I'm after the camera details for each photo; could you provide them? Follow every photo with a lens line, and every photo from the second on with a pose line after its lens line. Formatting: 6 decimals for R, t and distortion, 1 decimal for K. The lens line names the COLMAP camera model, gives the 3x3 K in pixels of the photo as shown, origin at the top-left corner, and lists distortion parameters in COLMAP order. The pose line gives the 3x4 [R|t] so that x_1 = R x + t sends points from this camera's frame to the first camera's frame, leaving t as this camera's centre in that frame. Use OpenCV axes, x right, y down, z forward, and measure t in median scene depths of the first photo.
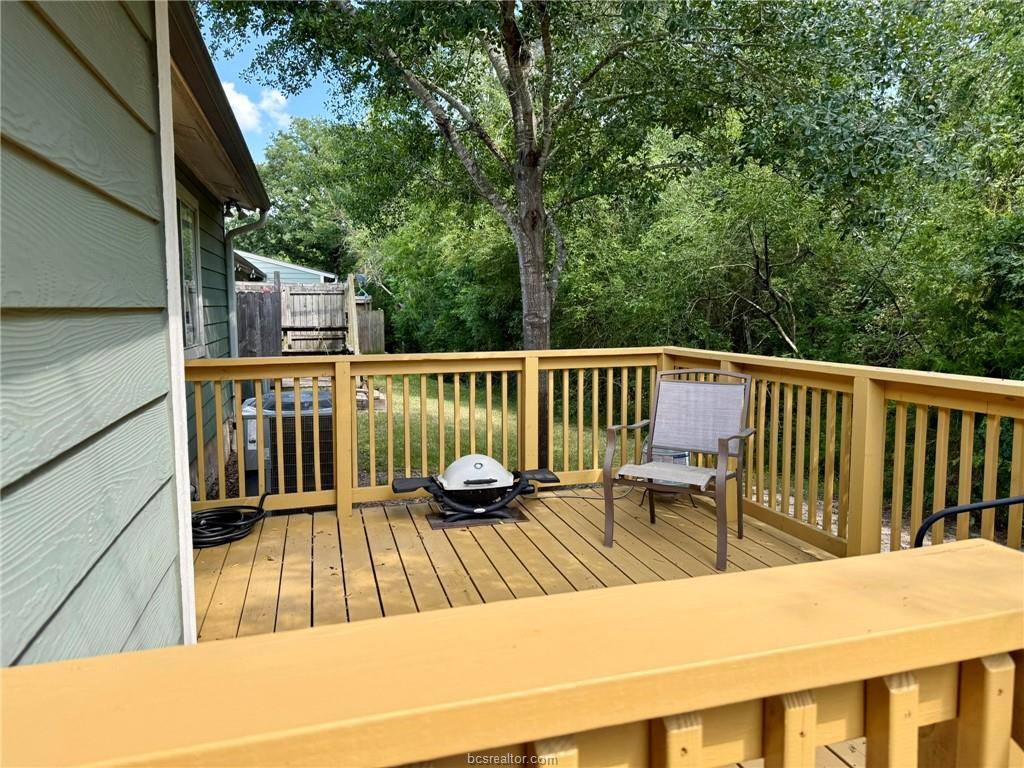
lens RADIAL K [[720.7, 0, 491.9], [0, 720.7, 379.7], [0, 0, 1]] dist [0.102081, -0.001411]
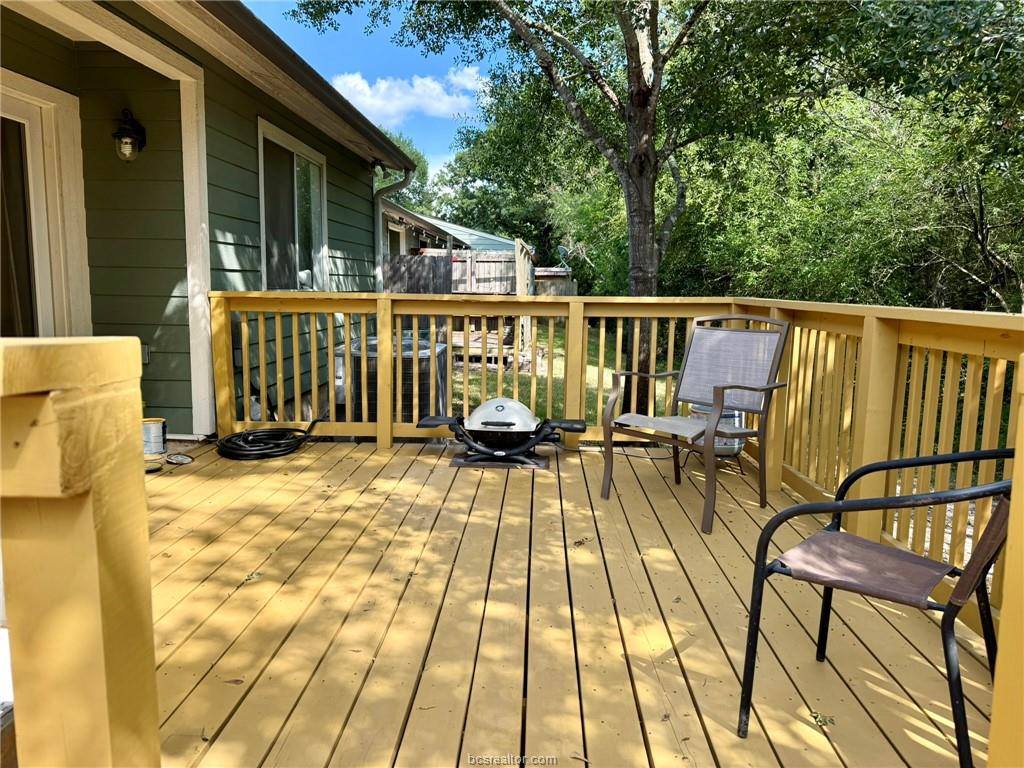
lens RADIAL K [[720.7, 0, 491.9], [0, 720.7, 379.7], [0, 0, 1]] dist [0.102081, -0.001411]
pose [[0.953117, 0.062545, -0.296069, 0.242573], [-0.053338, 0.997812, 0.039079, 0.040646], [0.297865, -0.021455, 0.954367, 0.058351]]
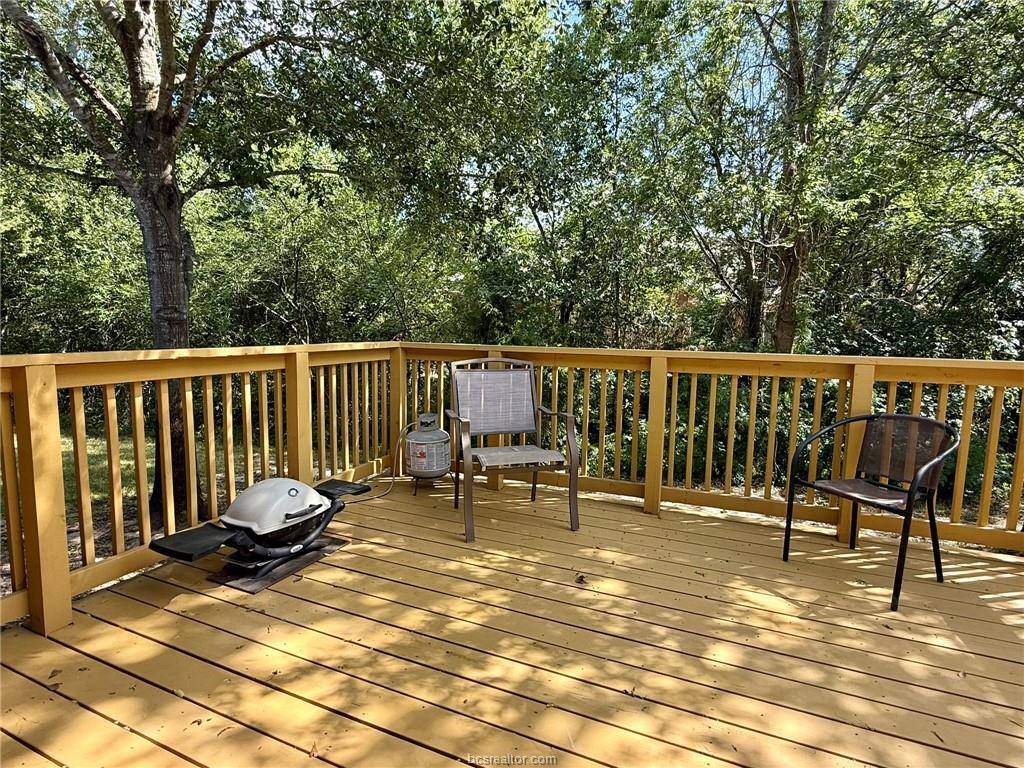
lens RADIAL K [[536.7, 0, 512.0], [0, 536.7, 384.0], [0, 0, 1]] dist [-0.000707, -0.001467]
pose [[0.602429, -0.066137, 0.795428, -0.308013], [0.057273, 0.997574, 0.039568, -0.005513], [-0.796115, 0.021720, 0.604756, 0.434761]]
